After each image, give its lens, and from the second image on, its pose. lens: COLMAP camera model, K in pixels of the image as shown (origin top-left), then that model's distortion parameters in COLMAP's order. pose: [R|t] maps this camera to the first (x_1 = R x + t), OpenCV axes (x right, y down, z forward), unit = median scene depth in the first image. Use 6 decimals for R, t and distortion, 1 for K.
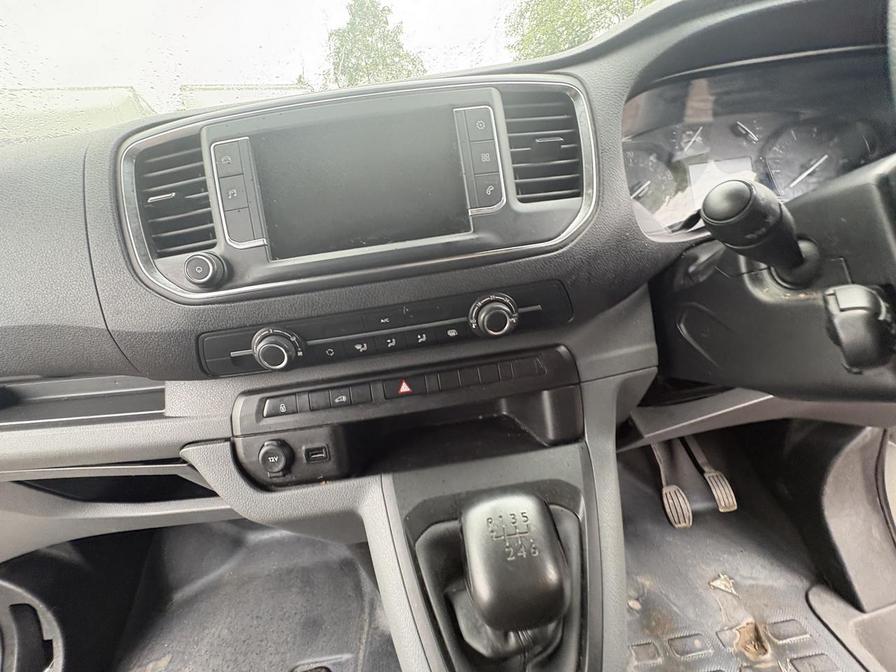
lens RADIAL K [[359.9, 0, 447.5], [0, 359.9, 338.6], [0, 0, 1]] dist [0.004098, -0.000030]
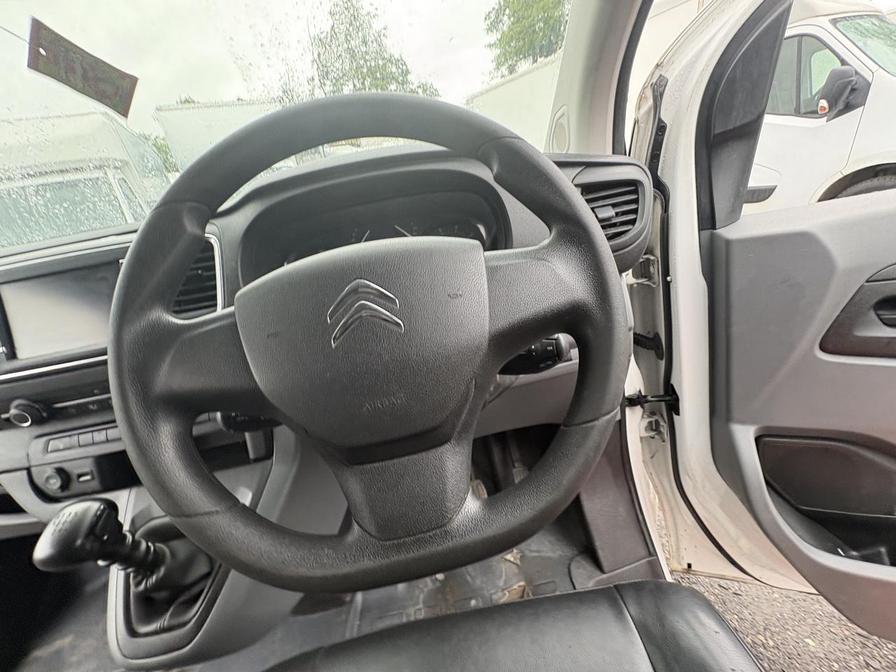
lens RADIAL K [[356.9, 0, 446.5], [0, 356.9, 335.9], [0, 0, 1]] dist [-0.000391, 0.000529]
pose [[0.998967, -0.044879, -0.007100, 1.145049], [0.044923, 0.998972, 0.006028, -0.194090], [0.006822, -0.006341, 0.999957, -0.445555]]
